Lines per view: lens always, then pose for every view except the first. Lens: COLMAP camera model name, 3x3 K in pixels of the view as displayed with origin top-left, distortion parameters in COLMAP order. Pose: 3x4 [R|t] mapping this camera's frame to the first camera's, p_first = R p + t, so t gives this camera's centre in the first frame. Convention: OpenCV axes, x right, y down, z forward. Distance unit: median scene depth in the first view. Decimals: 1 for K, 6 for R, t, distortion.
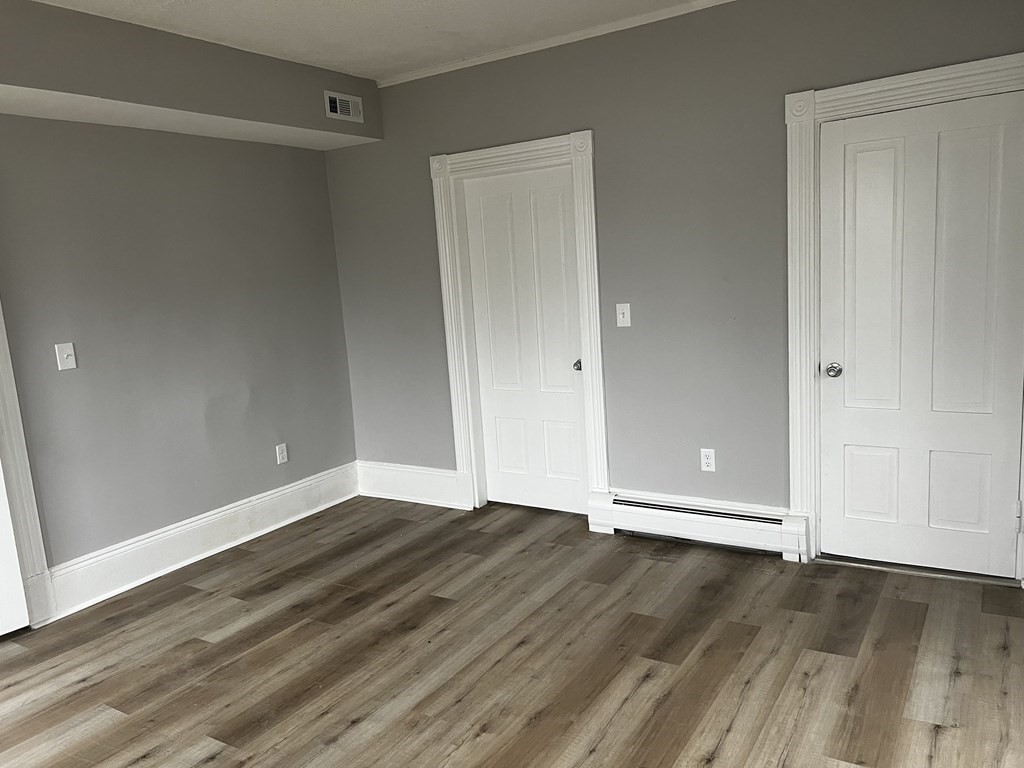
lens RADIAL K [[771.8, 0, 514.3], [0, 771.8, 390.6], [0, 0, 1]] dist [0.075493, -0.084509]
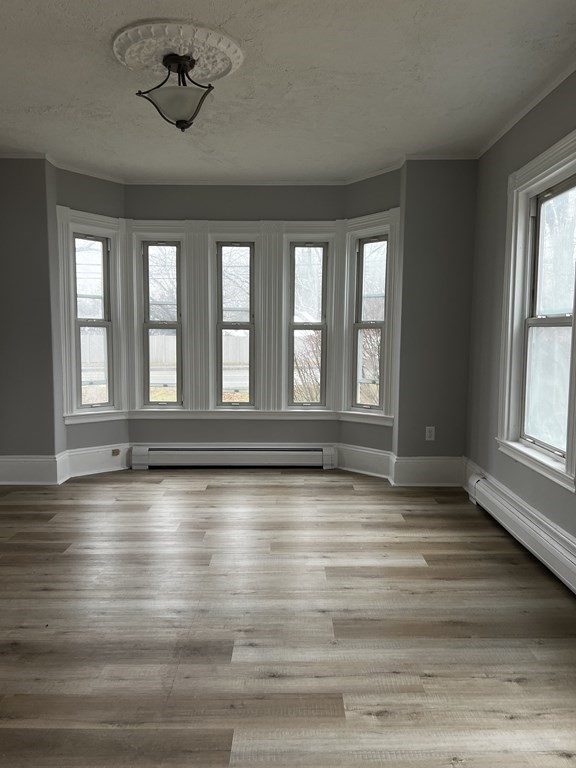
lens RADIAL K [[579.6, 0, 289.3], [0, 579.6, 390.0], [0, 0, 1]] dist [0.078897, -0.087063]
pose [[-0.538792, -0.018068, 0.842245, -0.937415], [0.173415, 0.975980, 0.131872, -0.042782], [-0.824397, 0.217110, -0.522717, 1.043036]]
